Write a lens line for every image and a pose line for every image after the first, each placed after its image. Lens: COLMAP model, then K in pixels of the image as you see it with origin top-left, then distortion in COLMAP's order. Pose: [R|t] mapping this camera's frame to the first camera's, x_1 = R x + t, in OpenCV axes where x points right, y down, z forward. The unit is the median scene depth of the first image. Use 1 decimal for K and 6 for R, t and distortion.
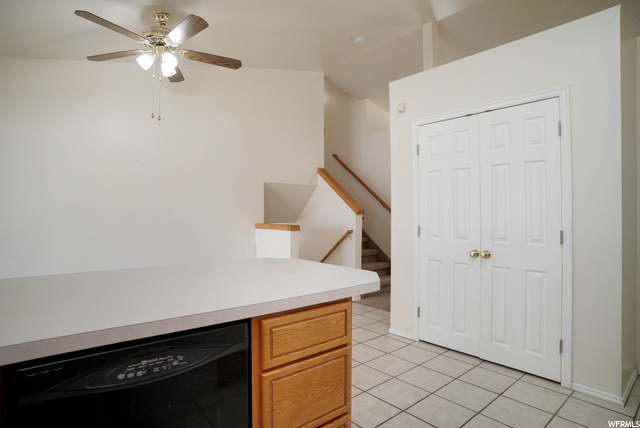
lens RADIAL K [[349.0, 0, 320.0], [0, 349.0, 214.0], [0, 0, 1]] dist [-0.048845, -0.000006]
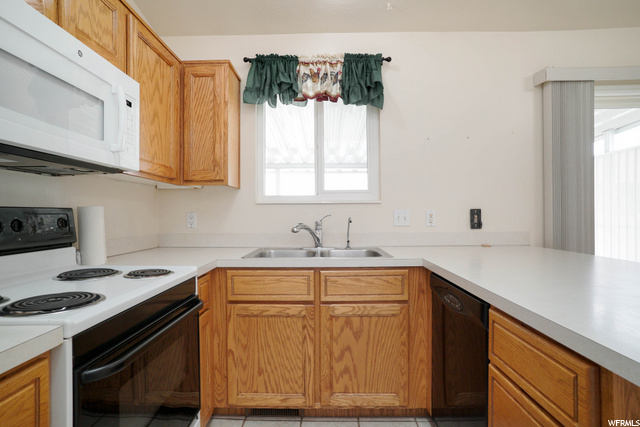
lens RADIAL K [[327.3, 0, 304.9], [0, 327.3, 212.0], [0, 0, 1]] dist [-0.023726, 0.000123]
pose [[-0.686614, -0.005198, -0.727003, 0.350855], [-0.002429, 0.999985, -0.004856, 0.015195], [0.727018, -0.001568, -0.686617, 0.503671]]
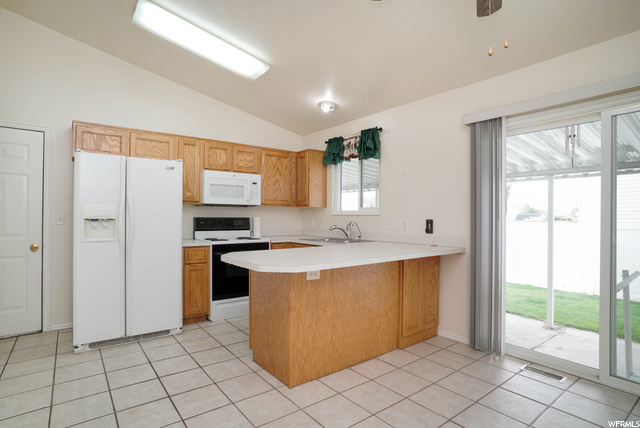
lens RADIAL K [[332.0, 0, 320.0], [0, 332.0, 214.0], [0, 0, 1]] dist [-0.043429, 0.000264]
pose [[-0.998655, -0.010509, 0.050768, -0.230141], [-0.010595, 0.999943, -0.001421, -0.013590], [-0.050750, -0.001957, -0.998709, 1.535552]]
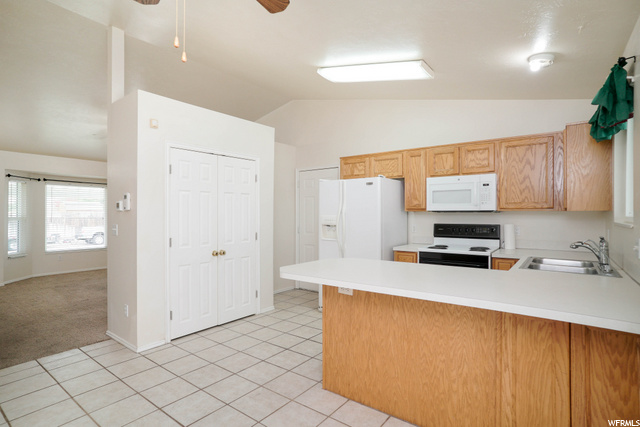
lens RADIAL K [[332.0, 0, 320.0], [0, 332.0, 213.5], [0, 0, 1]] dist [-0.043429, 0.000264]
pose [[-0.212011, -0.003960, 0.977259, -0.996605], [0.004517, 0.999977, 0.005032, -0.053823], [-0.977257, 0.005482, -0.211988, 0.895820]]
